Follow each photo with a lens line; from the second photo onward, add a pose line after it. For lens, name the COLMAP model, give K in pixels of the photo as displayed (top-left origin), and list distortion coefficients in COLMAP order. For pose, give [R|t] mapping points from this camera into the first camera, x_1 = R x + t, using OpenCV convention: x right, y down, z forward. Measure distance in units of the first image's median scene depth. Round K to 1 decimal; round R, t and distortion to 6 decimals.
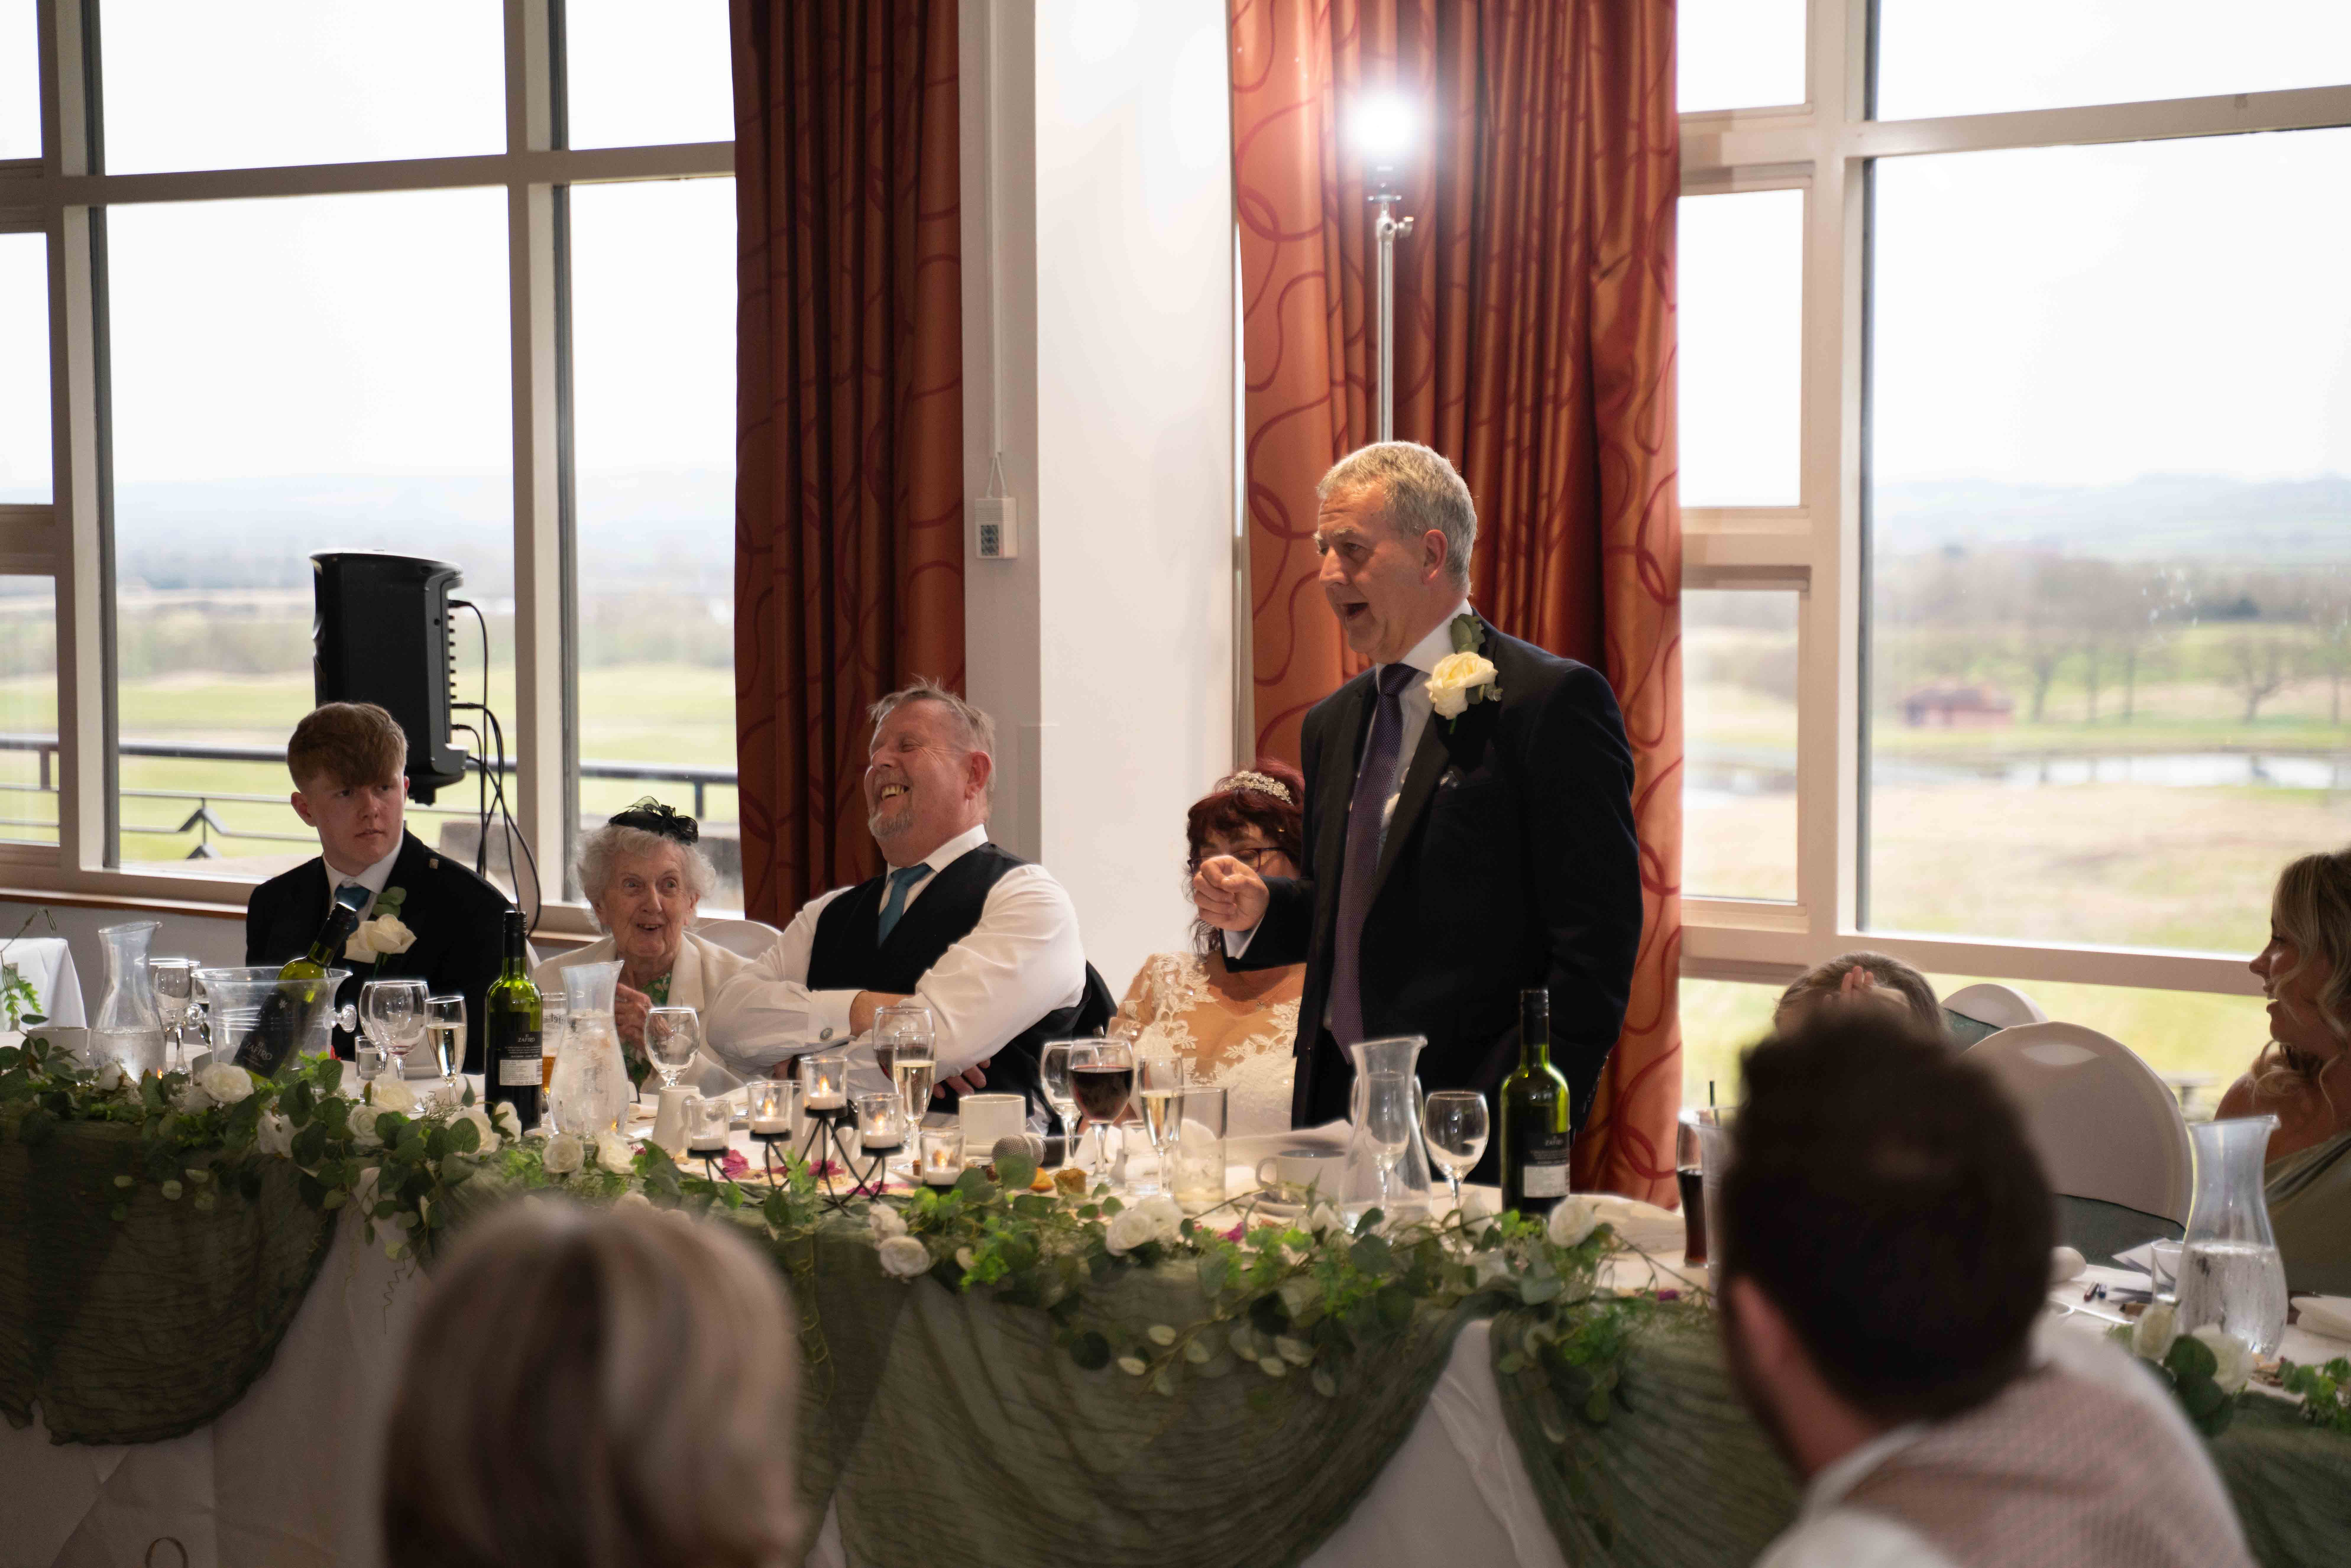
lens RADIAL K [[4761.5, 0, 1175.5], [0, 4761.5, 784.0], [0, 0, 1]] dist [0.266785, 0.243378]
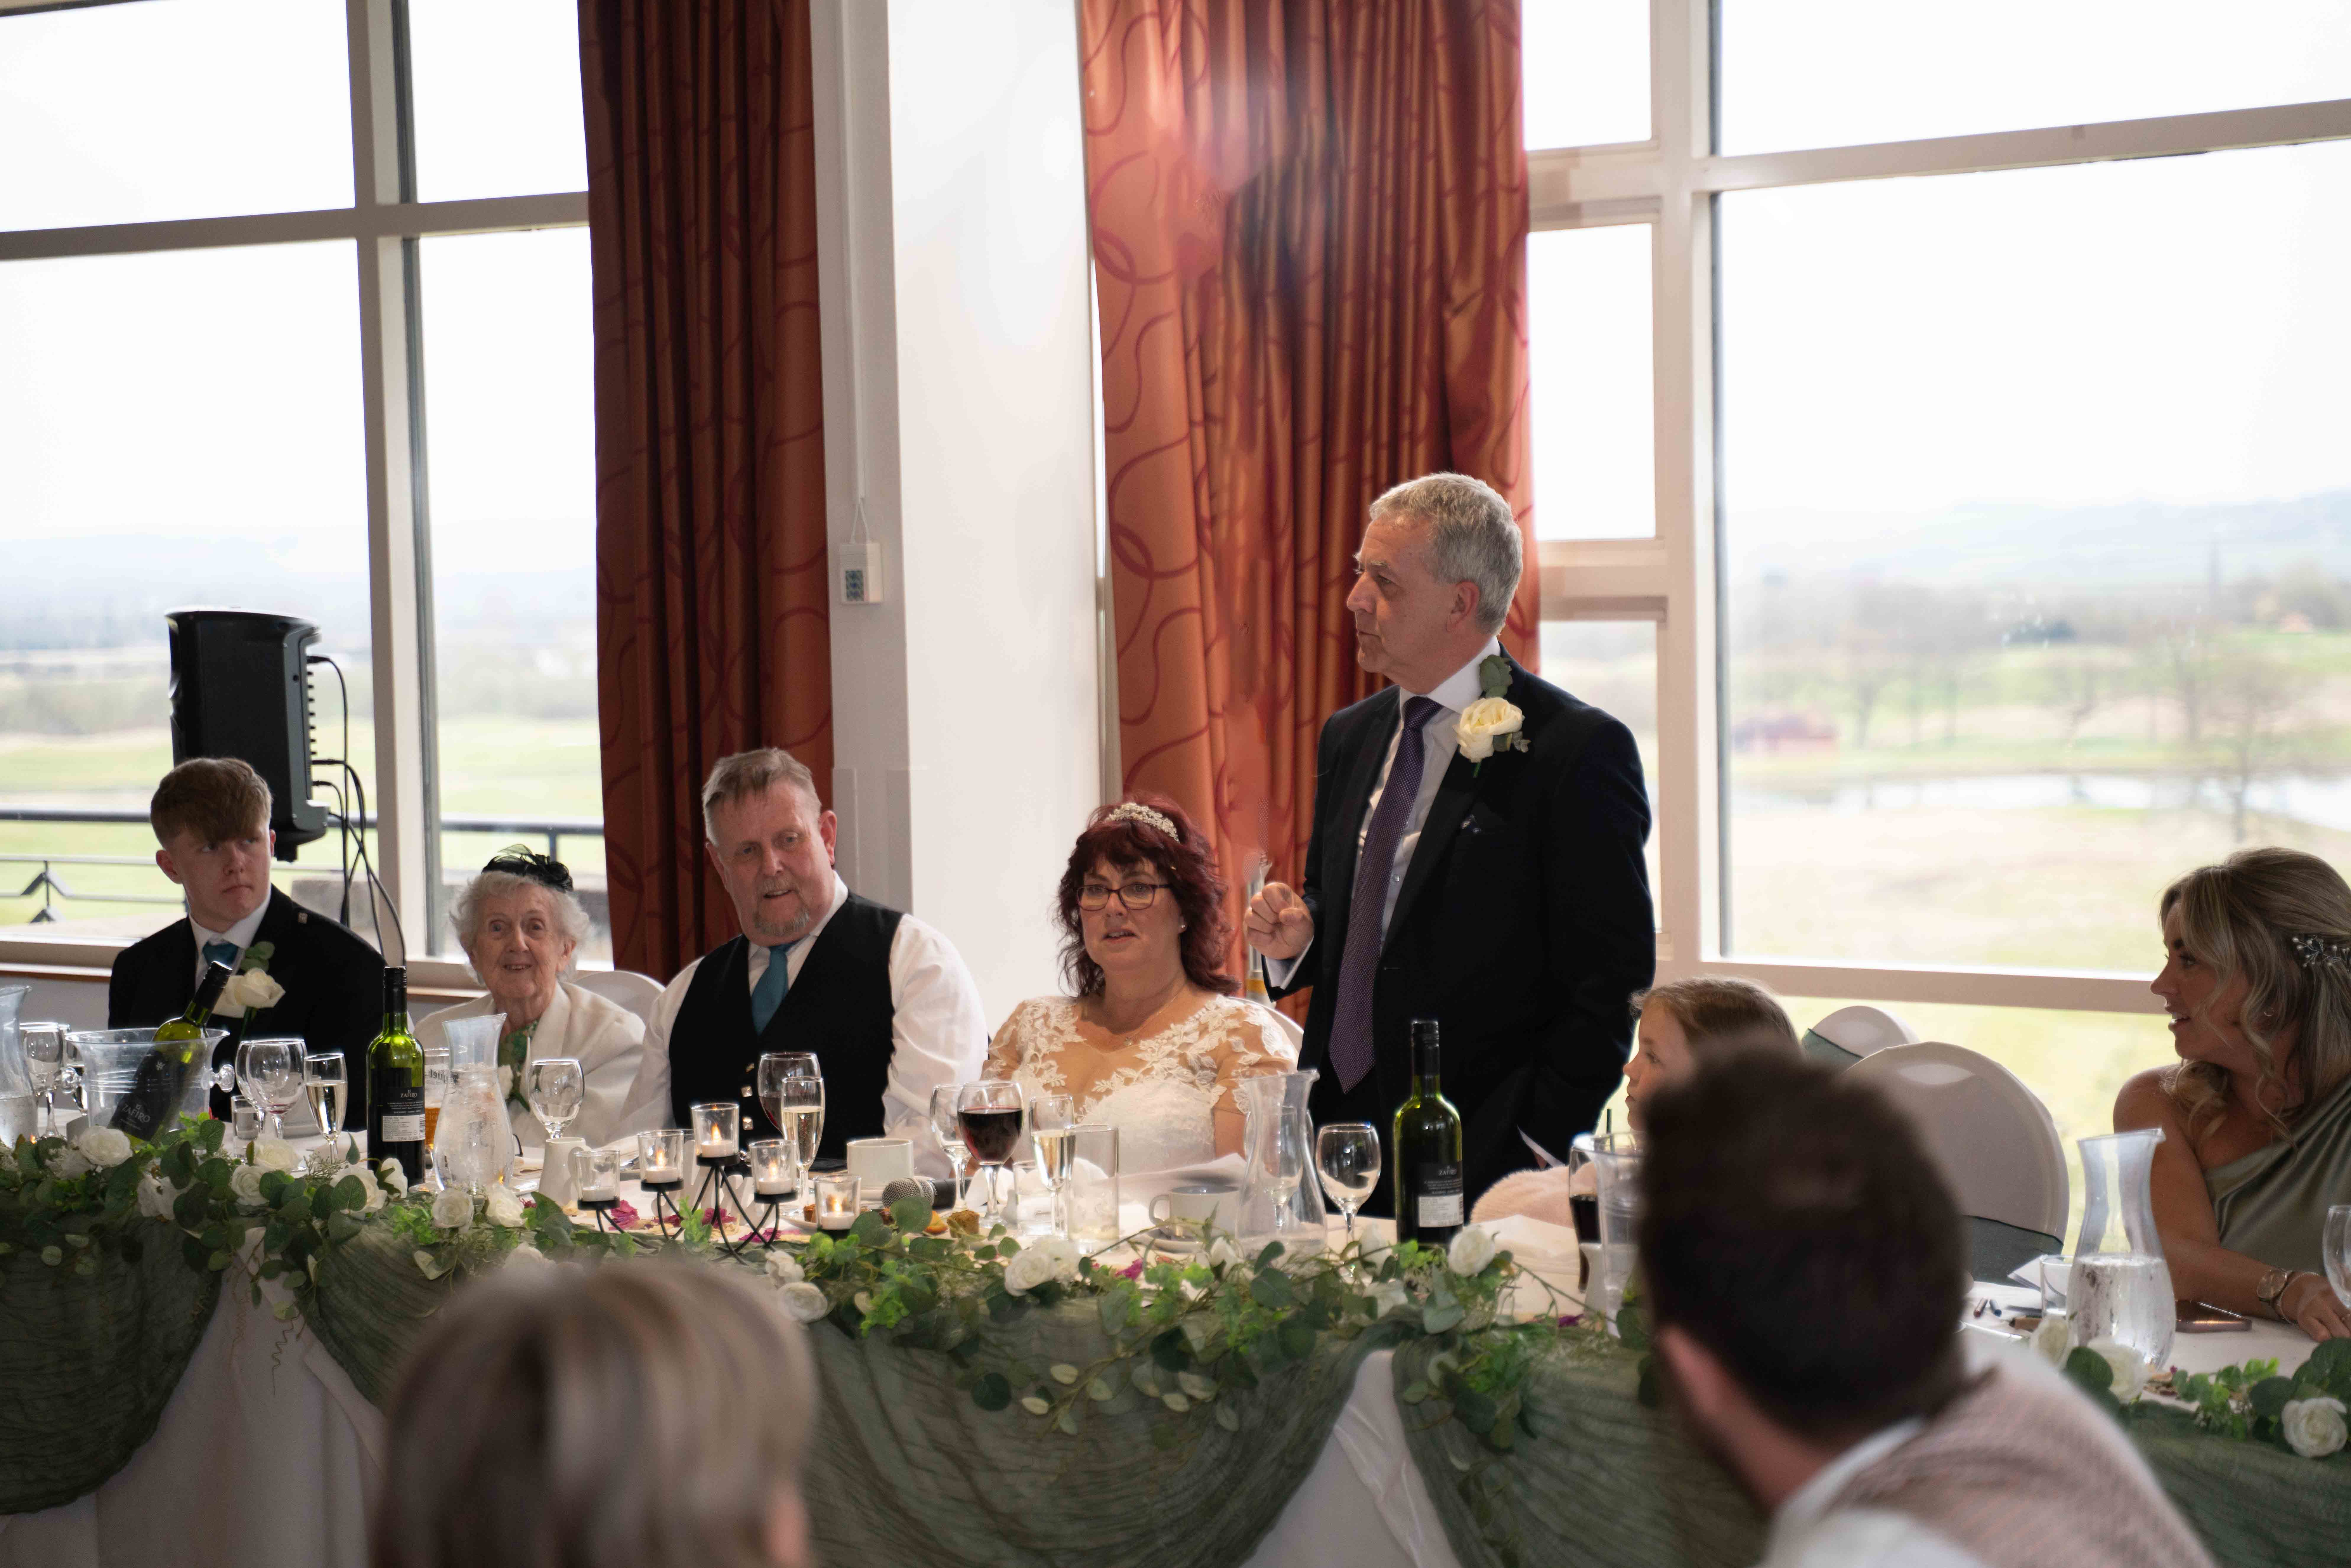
lens RADIAL K [[4761.5, 0, 1175.5], [0, 4761.5, 784.0], [0, 0, 1]] dist [0.266785, 0.243378]
pose [[0.999172, -0.020654, 0.035050, -0.009261], [0.020952, 0.999747, -0.008133, 0.000113], [-0.034873, 0.008860, 0.999352, -0.003980]]
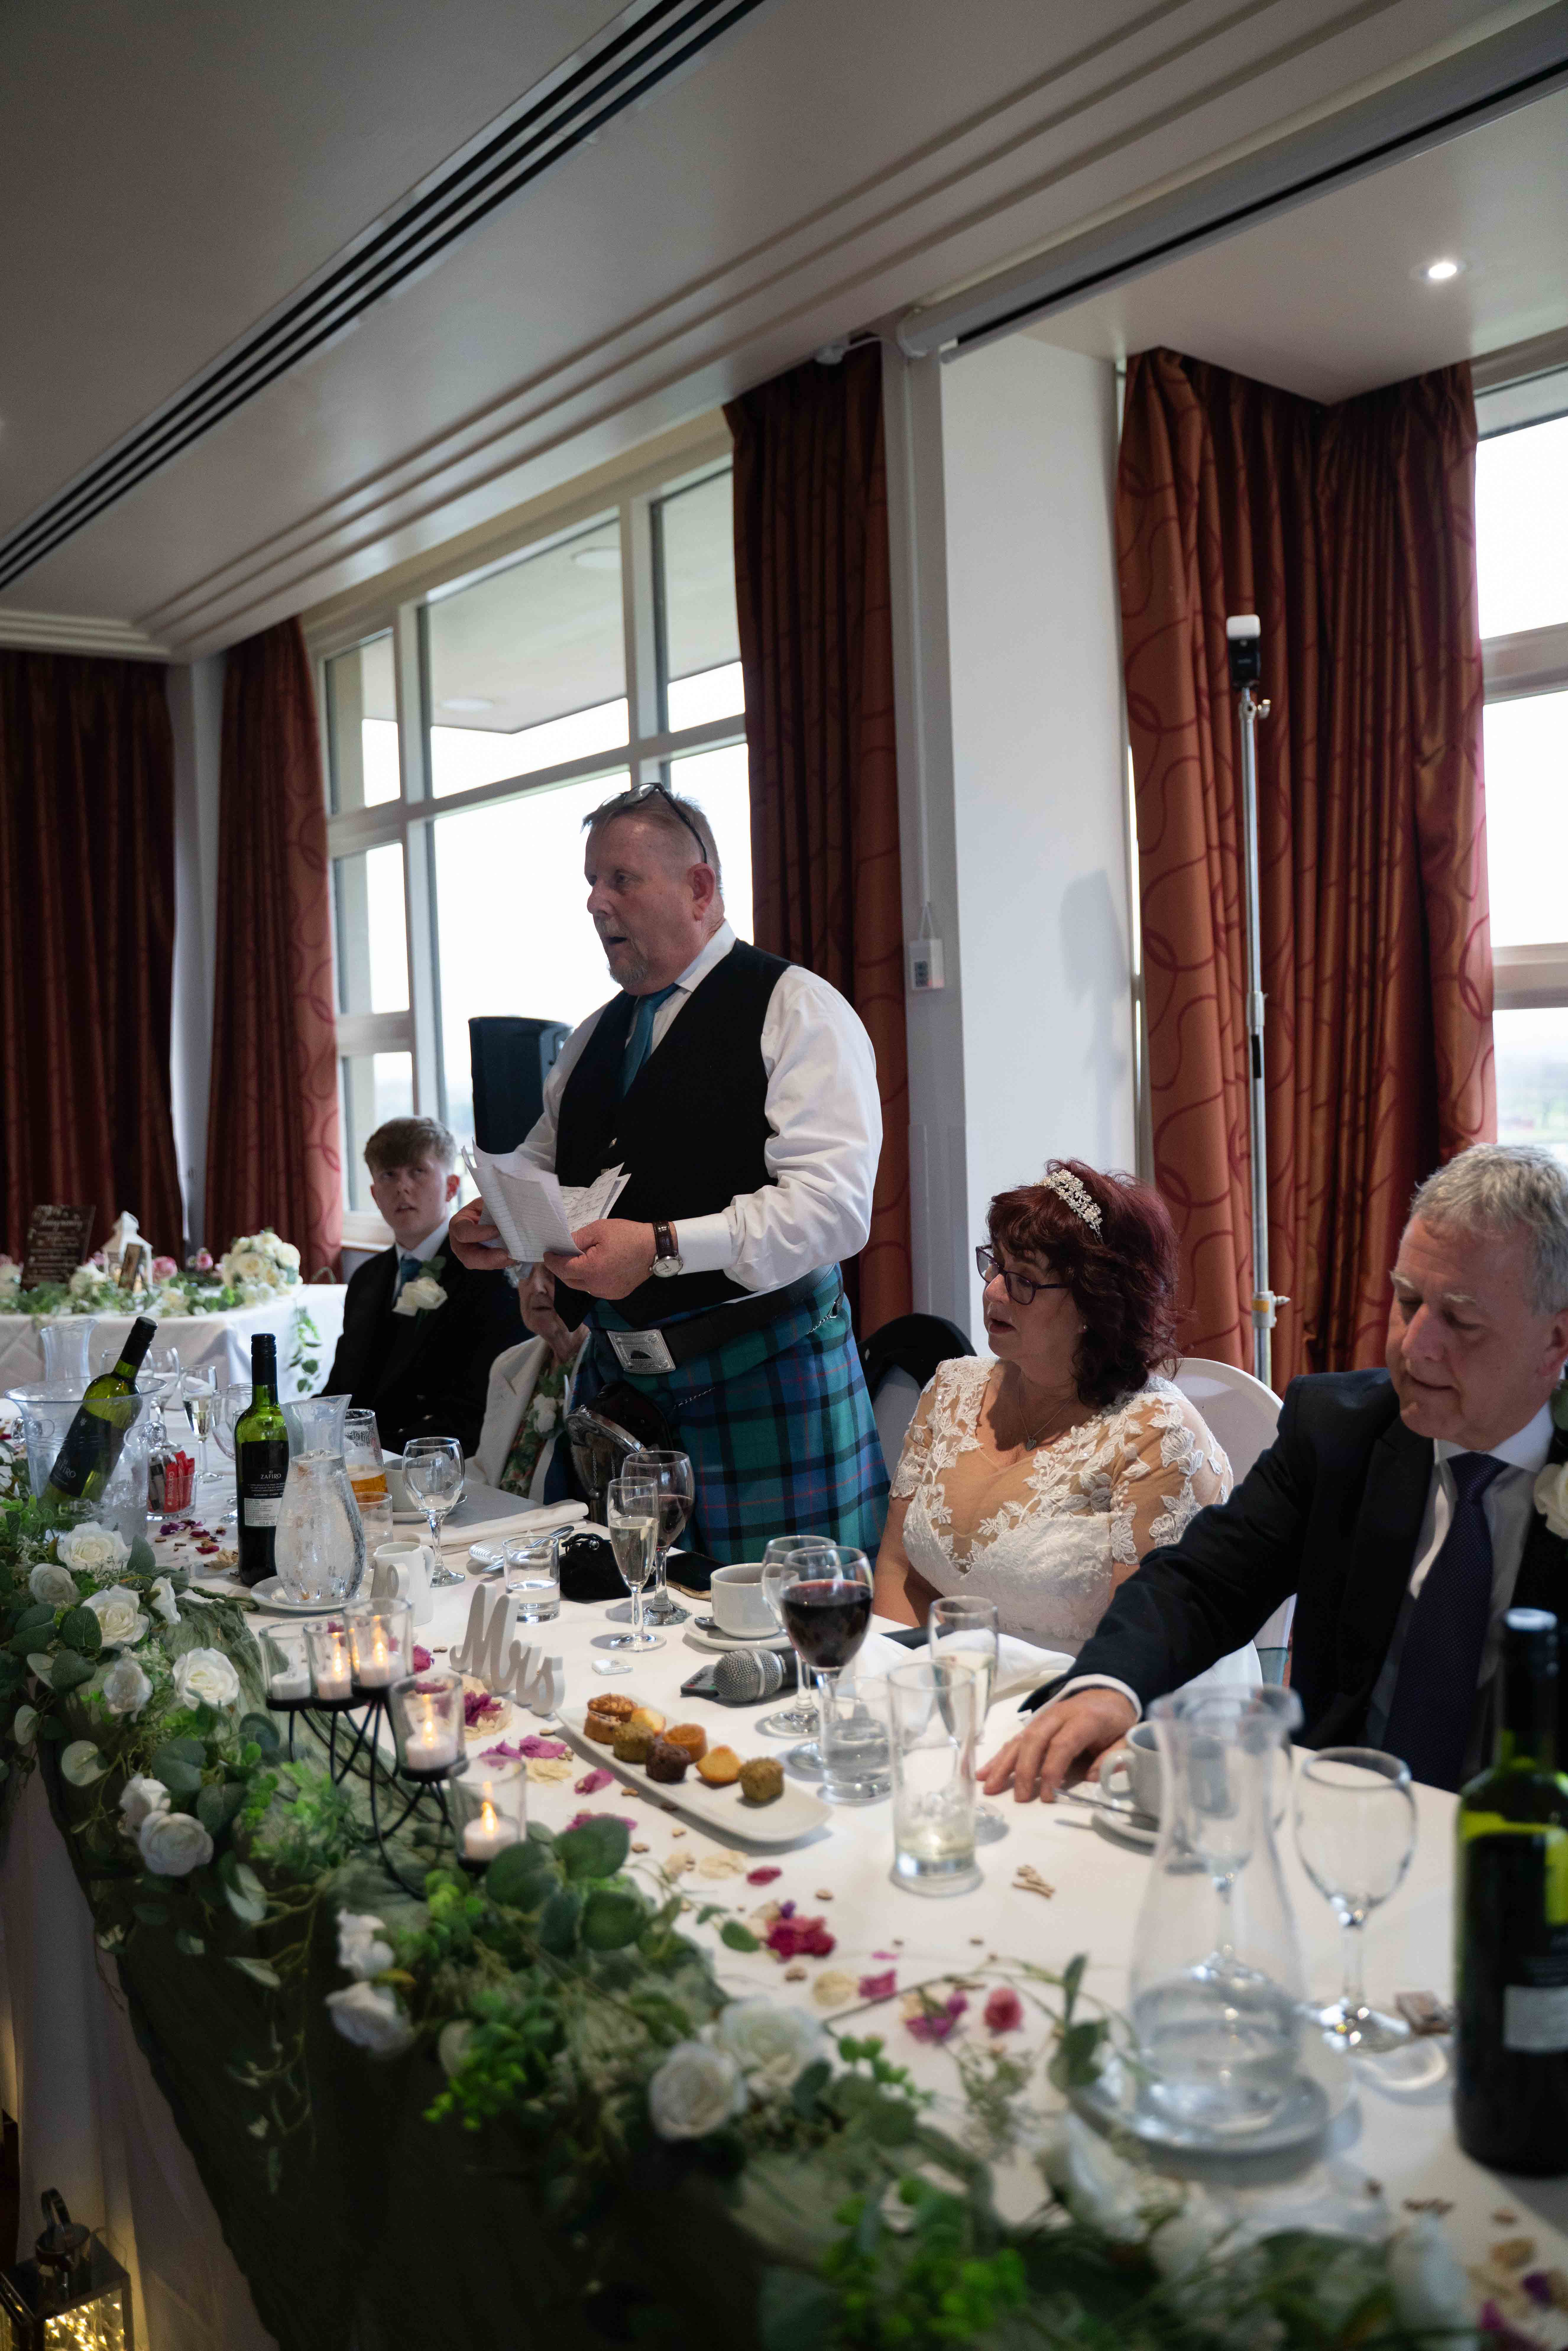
lens RADIAL K [[1883.4, 0, 789.1], [0, 1883.4, 1189.6], [0, 0, 1]] dist [-0.122229, 0.097850]
pose [[0.977828, -0.016667, -0.208746, 0.032975], [0.019763, 0.999723, 0.012756, -0.004003], [0.208476, -0.016599, 0.977887, 0.639029]]
